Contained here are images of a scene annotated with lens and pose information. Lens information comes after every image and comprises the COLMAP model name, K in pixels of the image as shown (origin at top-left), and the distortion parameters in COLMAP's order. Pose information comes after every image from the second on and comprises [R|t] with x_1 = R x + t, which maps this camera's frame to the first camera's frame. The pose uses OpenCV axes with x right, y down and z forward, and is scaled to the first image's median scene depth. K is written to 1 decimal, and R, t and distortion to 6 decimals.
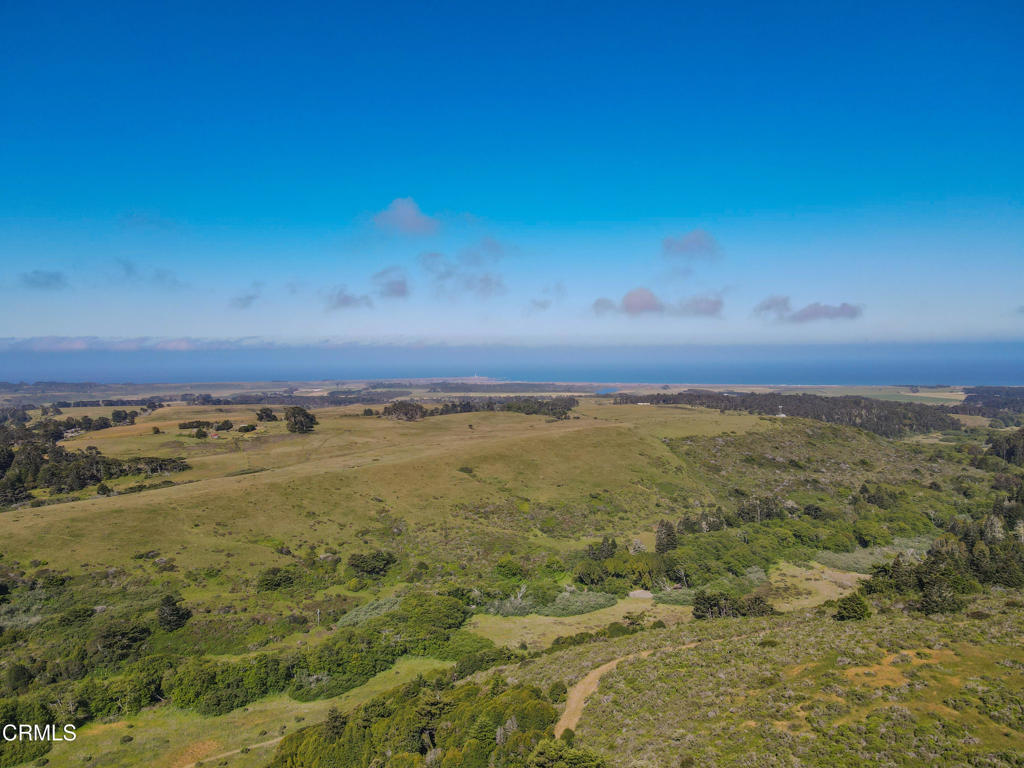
lens RADIAL K [[750.6, 0, 517.0], [0, 750.6, 383.8], [0, 0, 1]] dist [0.004126, 0.028190]
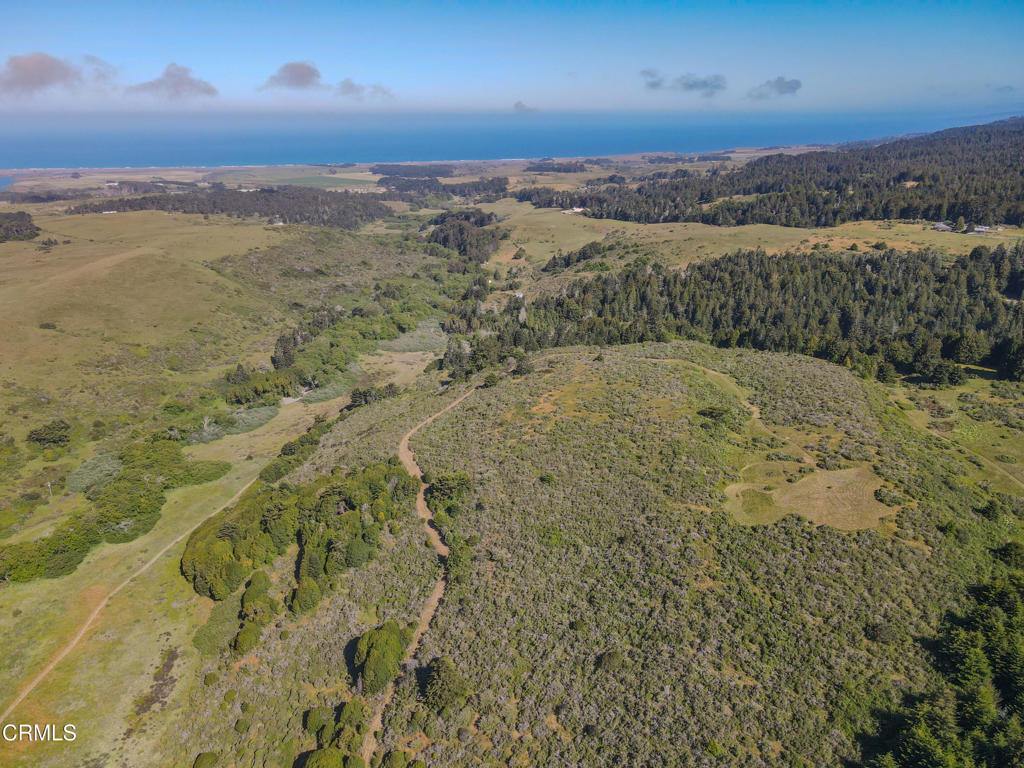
lens RADIAL K [[750.6, 0, 517.0], [0, 750.6, 383.8], [0, 0, 1]] dist [0.004126, 0.028190]
pose [[0.730885, -0.223661, 0.644812, -0.335030], [0.024115, 0.952652, 0.303106, -0.123032], [-0.682074, -0.205986, 0.701673, -0.176540]]
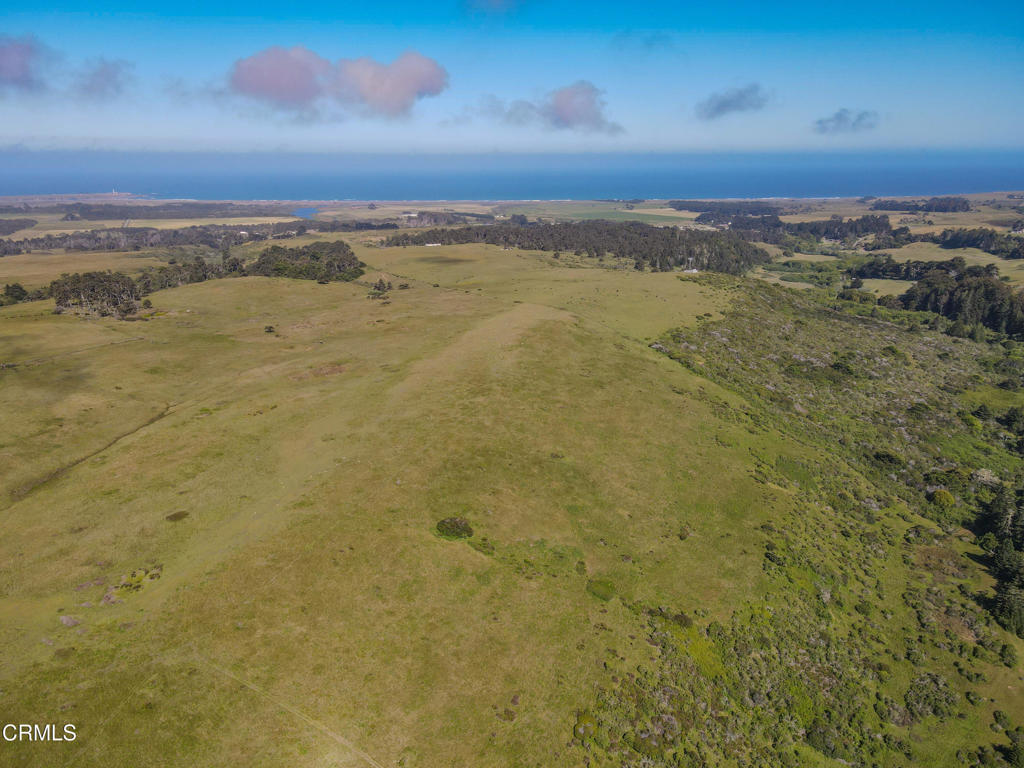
lens RADIAL K [[750.6, 0, 517.0], [0, 750.6, 383.8], [0, 0, 1]] dist [0.004126, 0.028190]
pose [[0.903131, -0.116126, 0.413363, -0.234719], [0.010907, 0.968625, 0.248288, -0.069315], [-0.429226, -0.219728, 0.876062, 0.793531]]
